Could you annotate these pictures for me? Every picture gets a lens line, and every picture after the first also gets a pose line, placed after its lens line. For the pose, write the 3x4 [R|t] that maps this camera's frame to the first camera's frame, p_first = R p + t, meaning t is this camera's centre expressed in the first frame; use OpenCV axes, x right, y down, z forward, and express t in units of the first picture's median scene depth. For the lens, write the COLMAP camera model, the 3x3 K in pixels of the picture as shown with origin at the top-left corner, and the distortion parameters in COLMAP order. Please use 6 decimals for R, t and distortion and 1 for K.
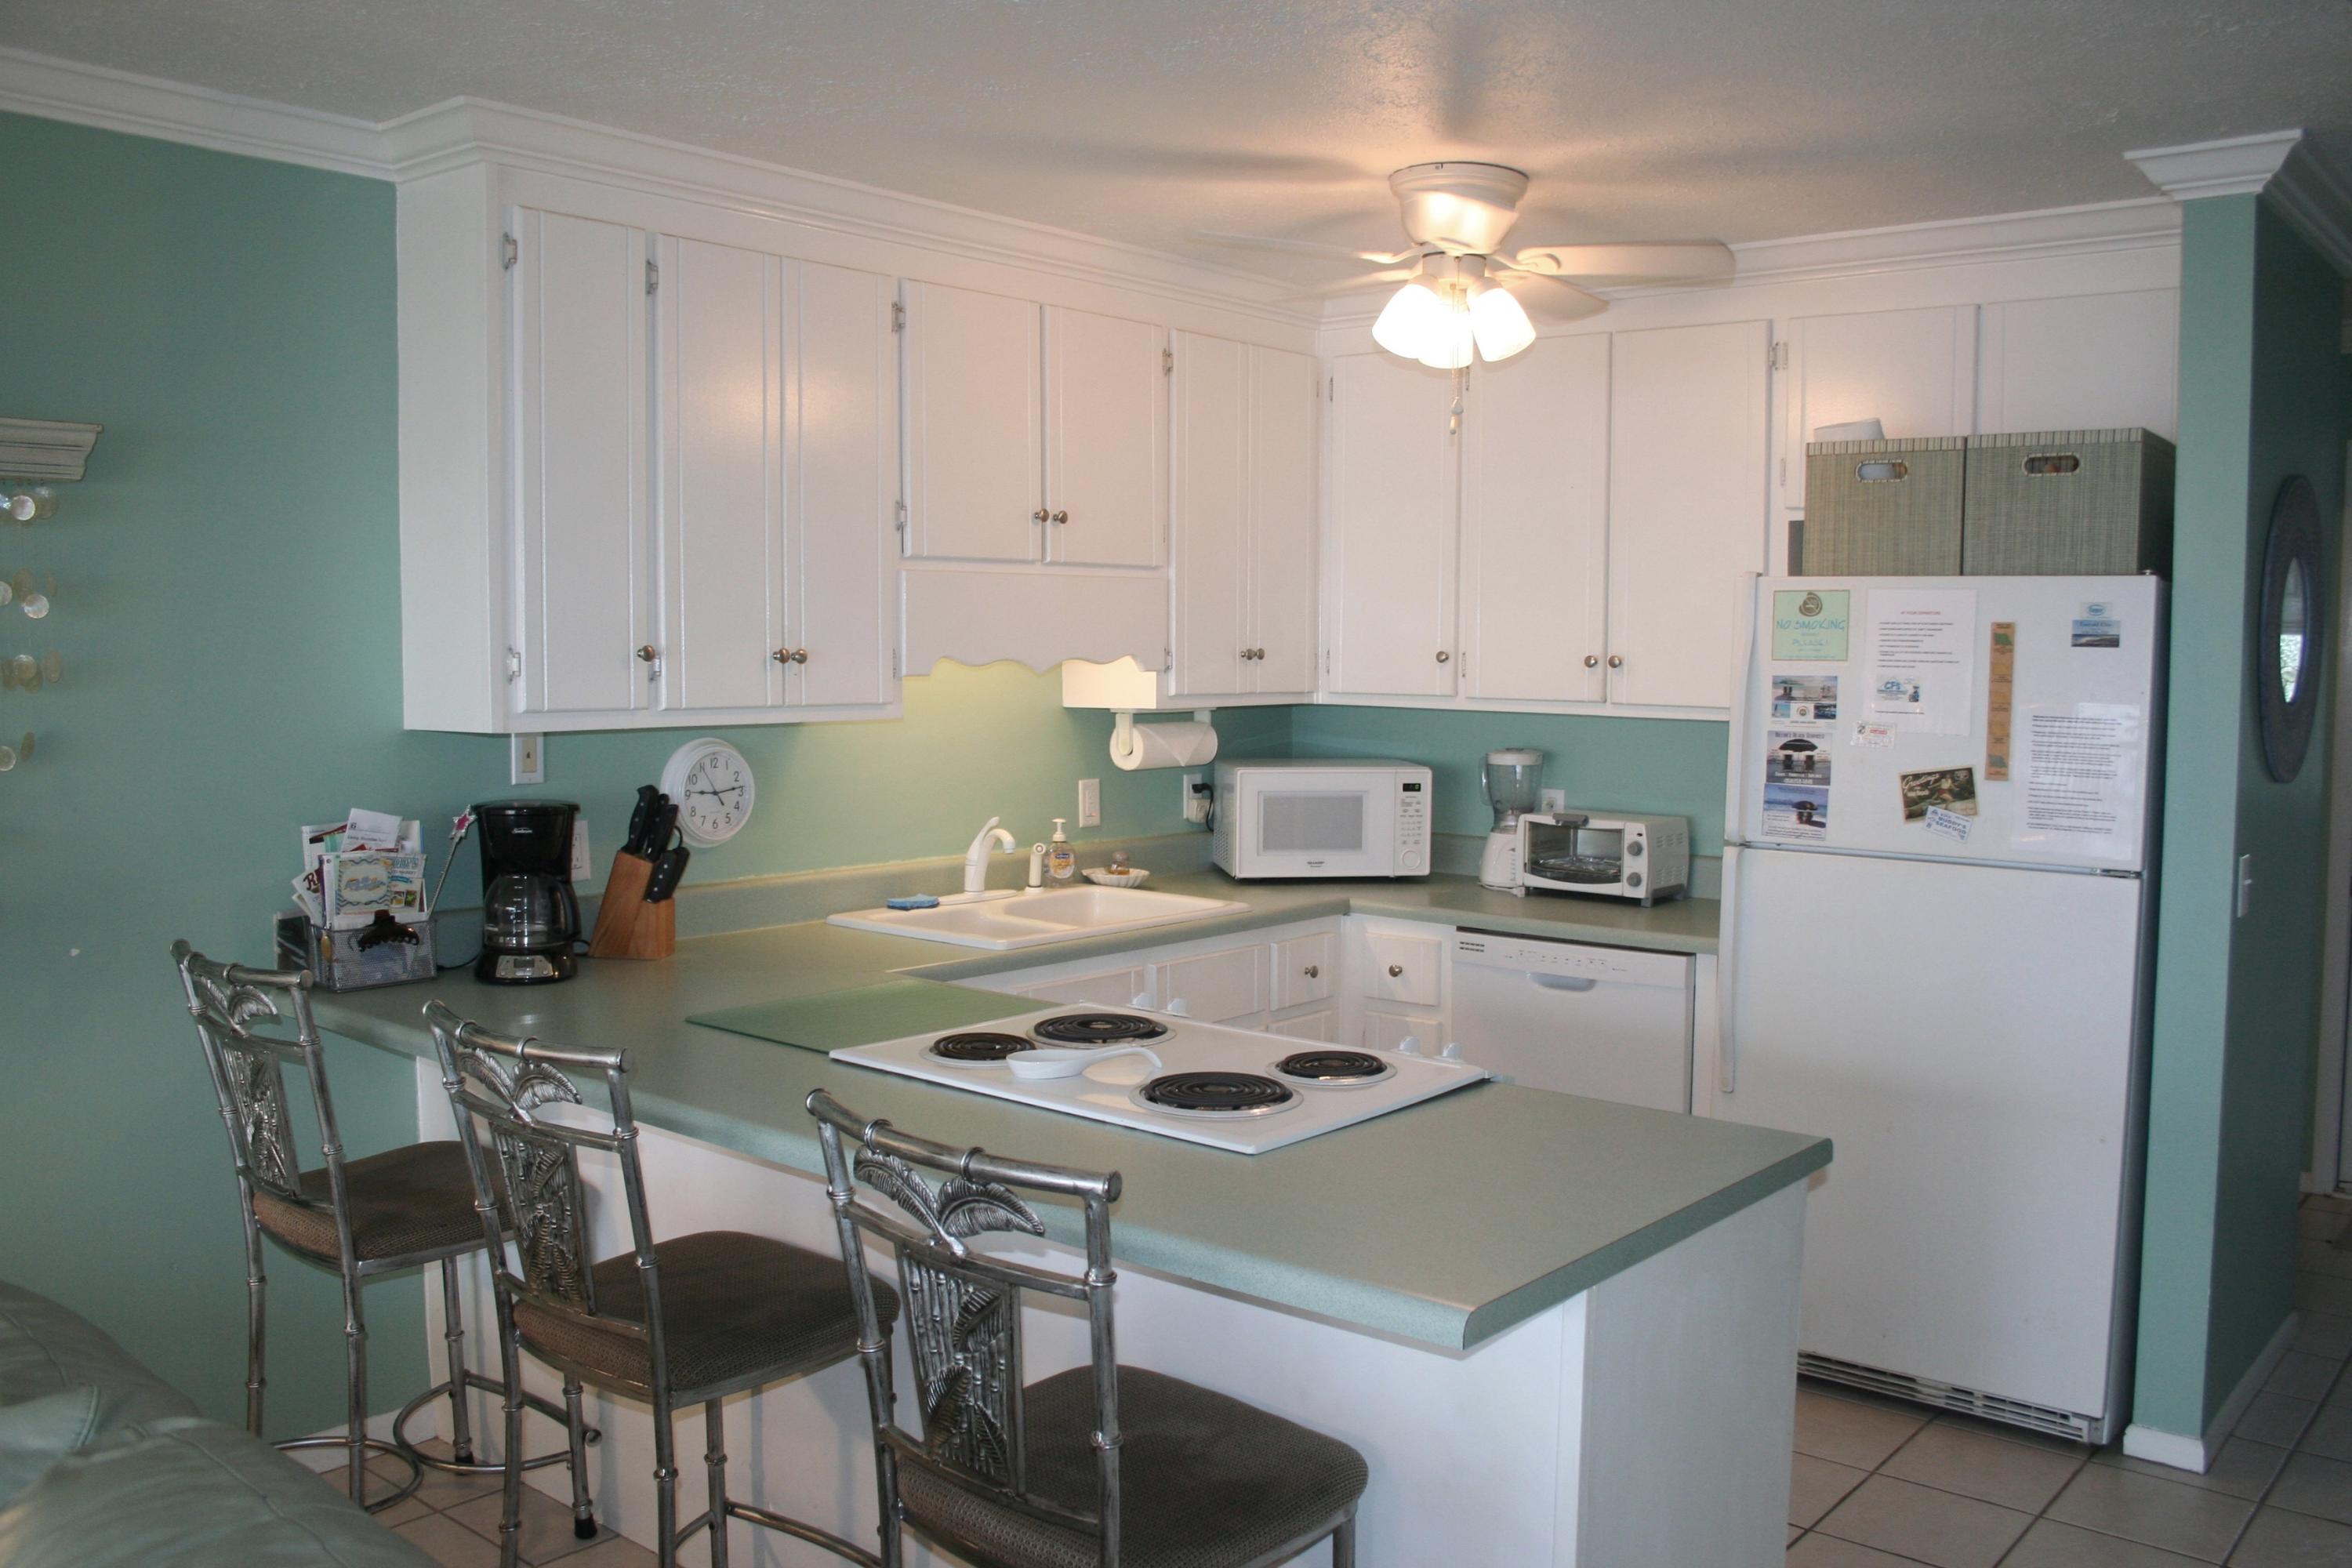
lens RADIAL K [[2058.7, 0, 1180.0], [0, 2058.7, 785.0], [0, 0, 1]] dist [-0.152806, 0.125115]
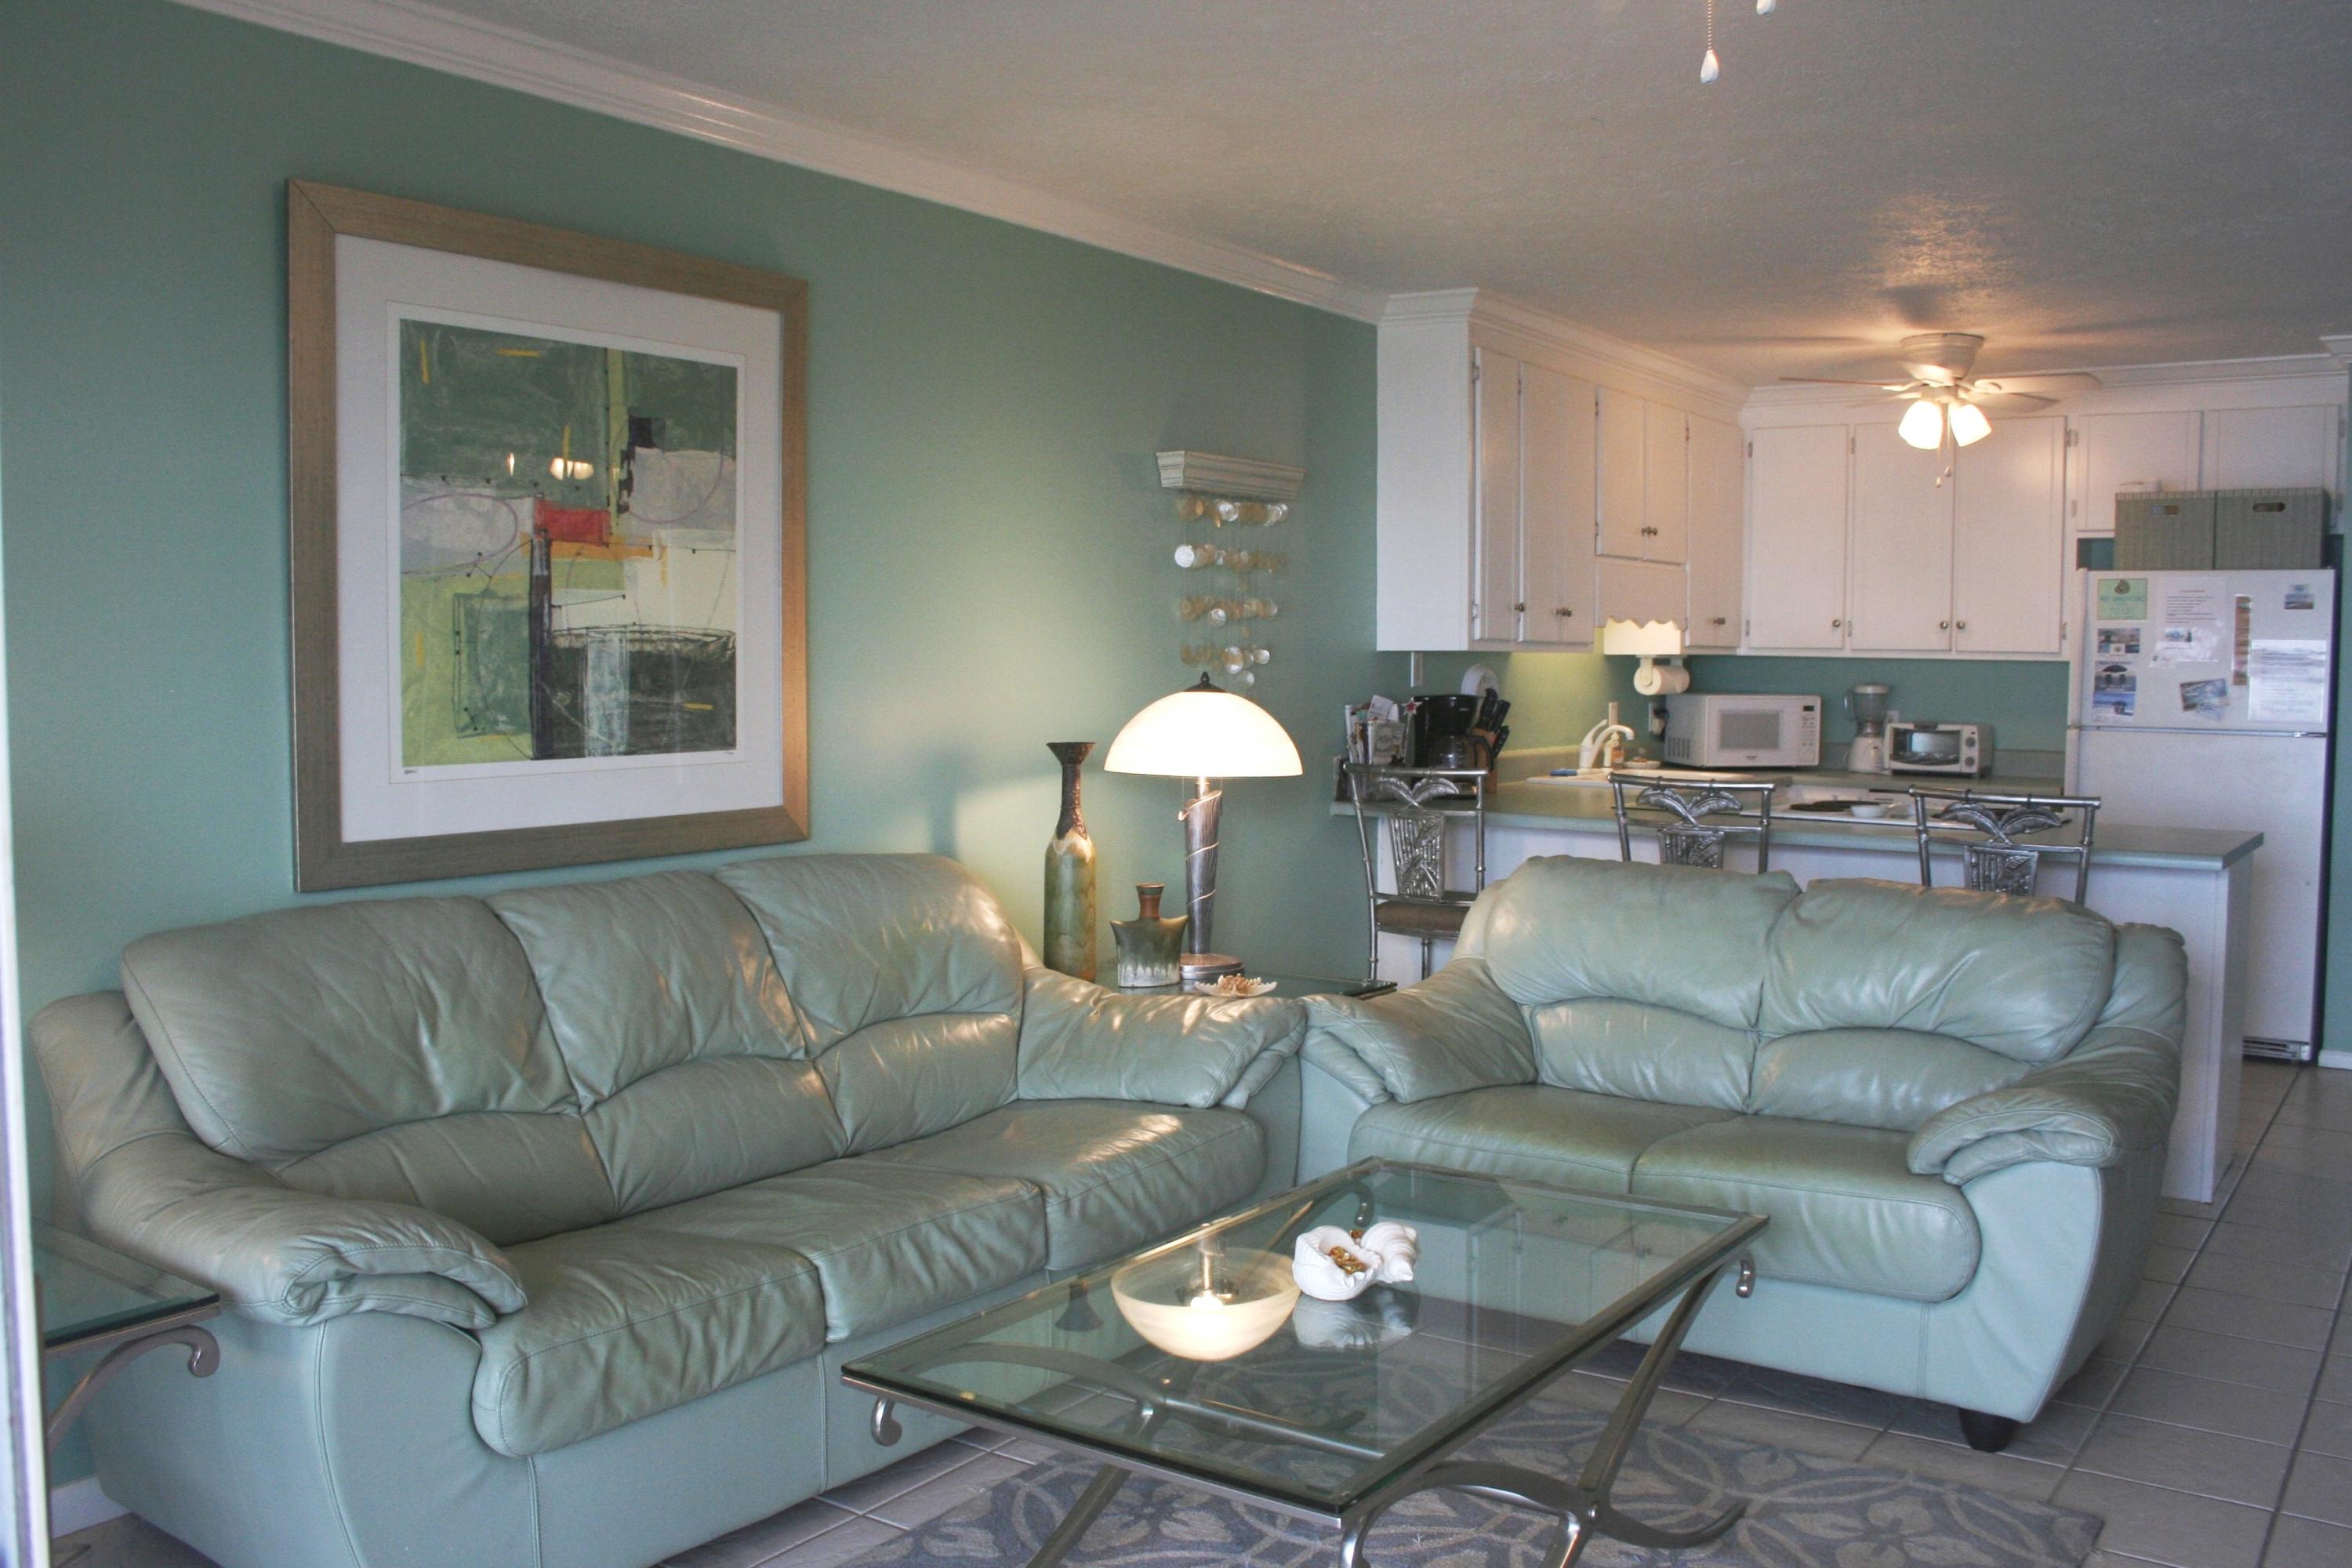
lens RADIAL K [[2058.7, 0, 1171.4], [0, 2058.7, 791.3], [0, 0, 1]] dist [-0.152806, 0.125115]
pose [[0.996465, -0.006204, 0.083780, -0.631436], [0.006618, 0.999967, -0.004671, 0.086446], [-0.083748, 0.005209, 0.996473, -0.617321]]
